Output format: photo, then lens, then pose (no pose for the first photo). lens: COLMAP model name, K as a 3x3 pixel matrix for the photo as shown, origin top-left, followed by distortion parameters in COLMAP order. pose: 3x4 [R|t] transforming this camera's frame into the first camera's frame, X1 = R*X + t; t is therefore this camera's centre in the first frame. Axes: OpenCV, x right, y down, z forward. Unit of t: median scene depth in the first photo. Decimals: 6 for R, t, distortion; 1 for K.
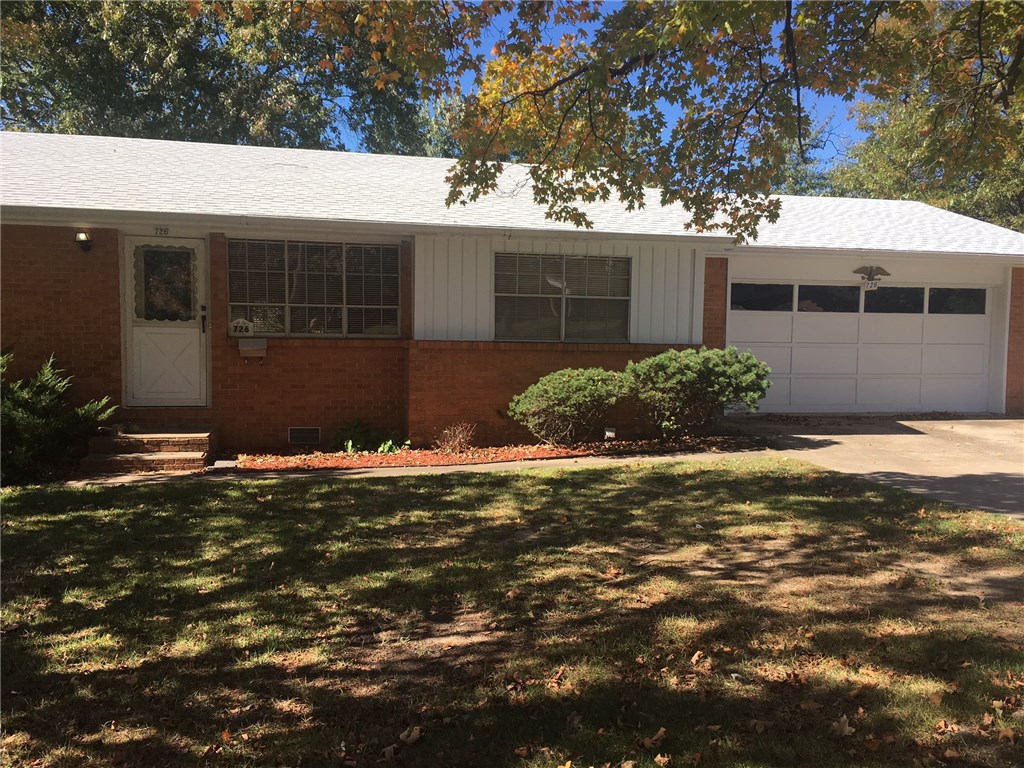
lens RADIAL K [[885.6, 0, 515.2], [0, 885.6, 390.6], [0, 0, 1]] dist [0.096981, -0.151650]
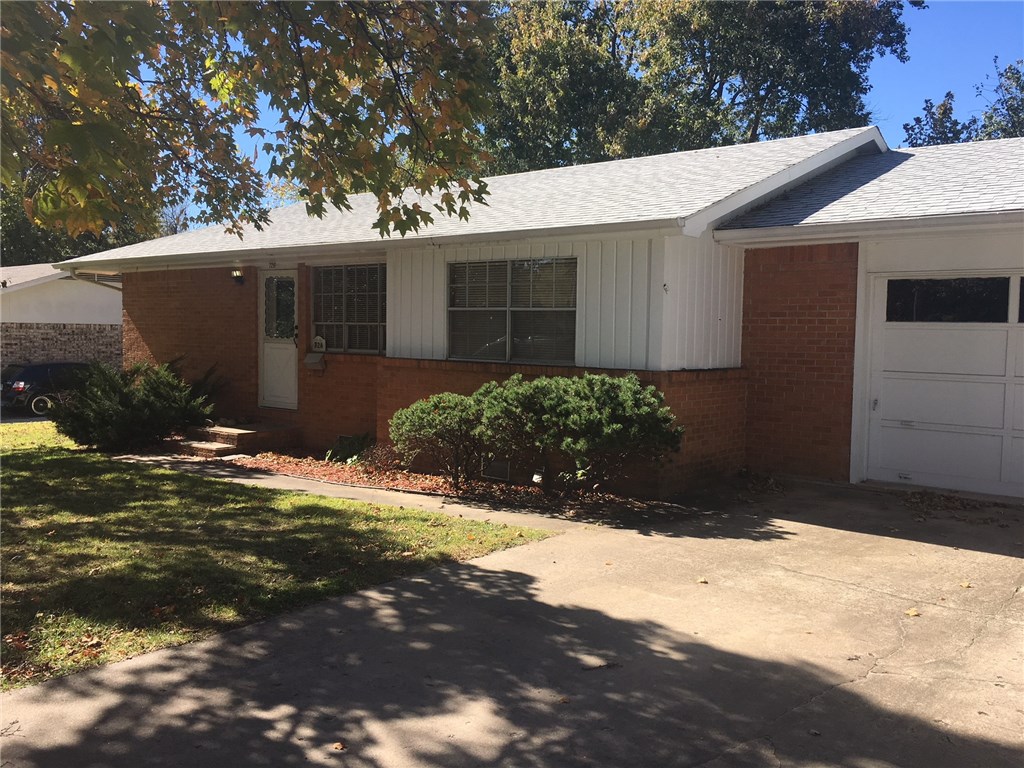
lens RADIAL K [[885.6, 0, 515.2], [0, 885.6, 390.6], [0, 0, 1]] dist [0.096981, -0.151650]
pose [[0.605298, 0.047297, -0.794593, 0.756710], [-0.066002, 0.997778, 0.009113, -0.037706], [0.793258, 0.046928, 0.607075, 0.509168]]
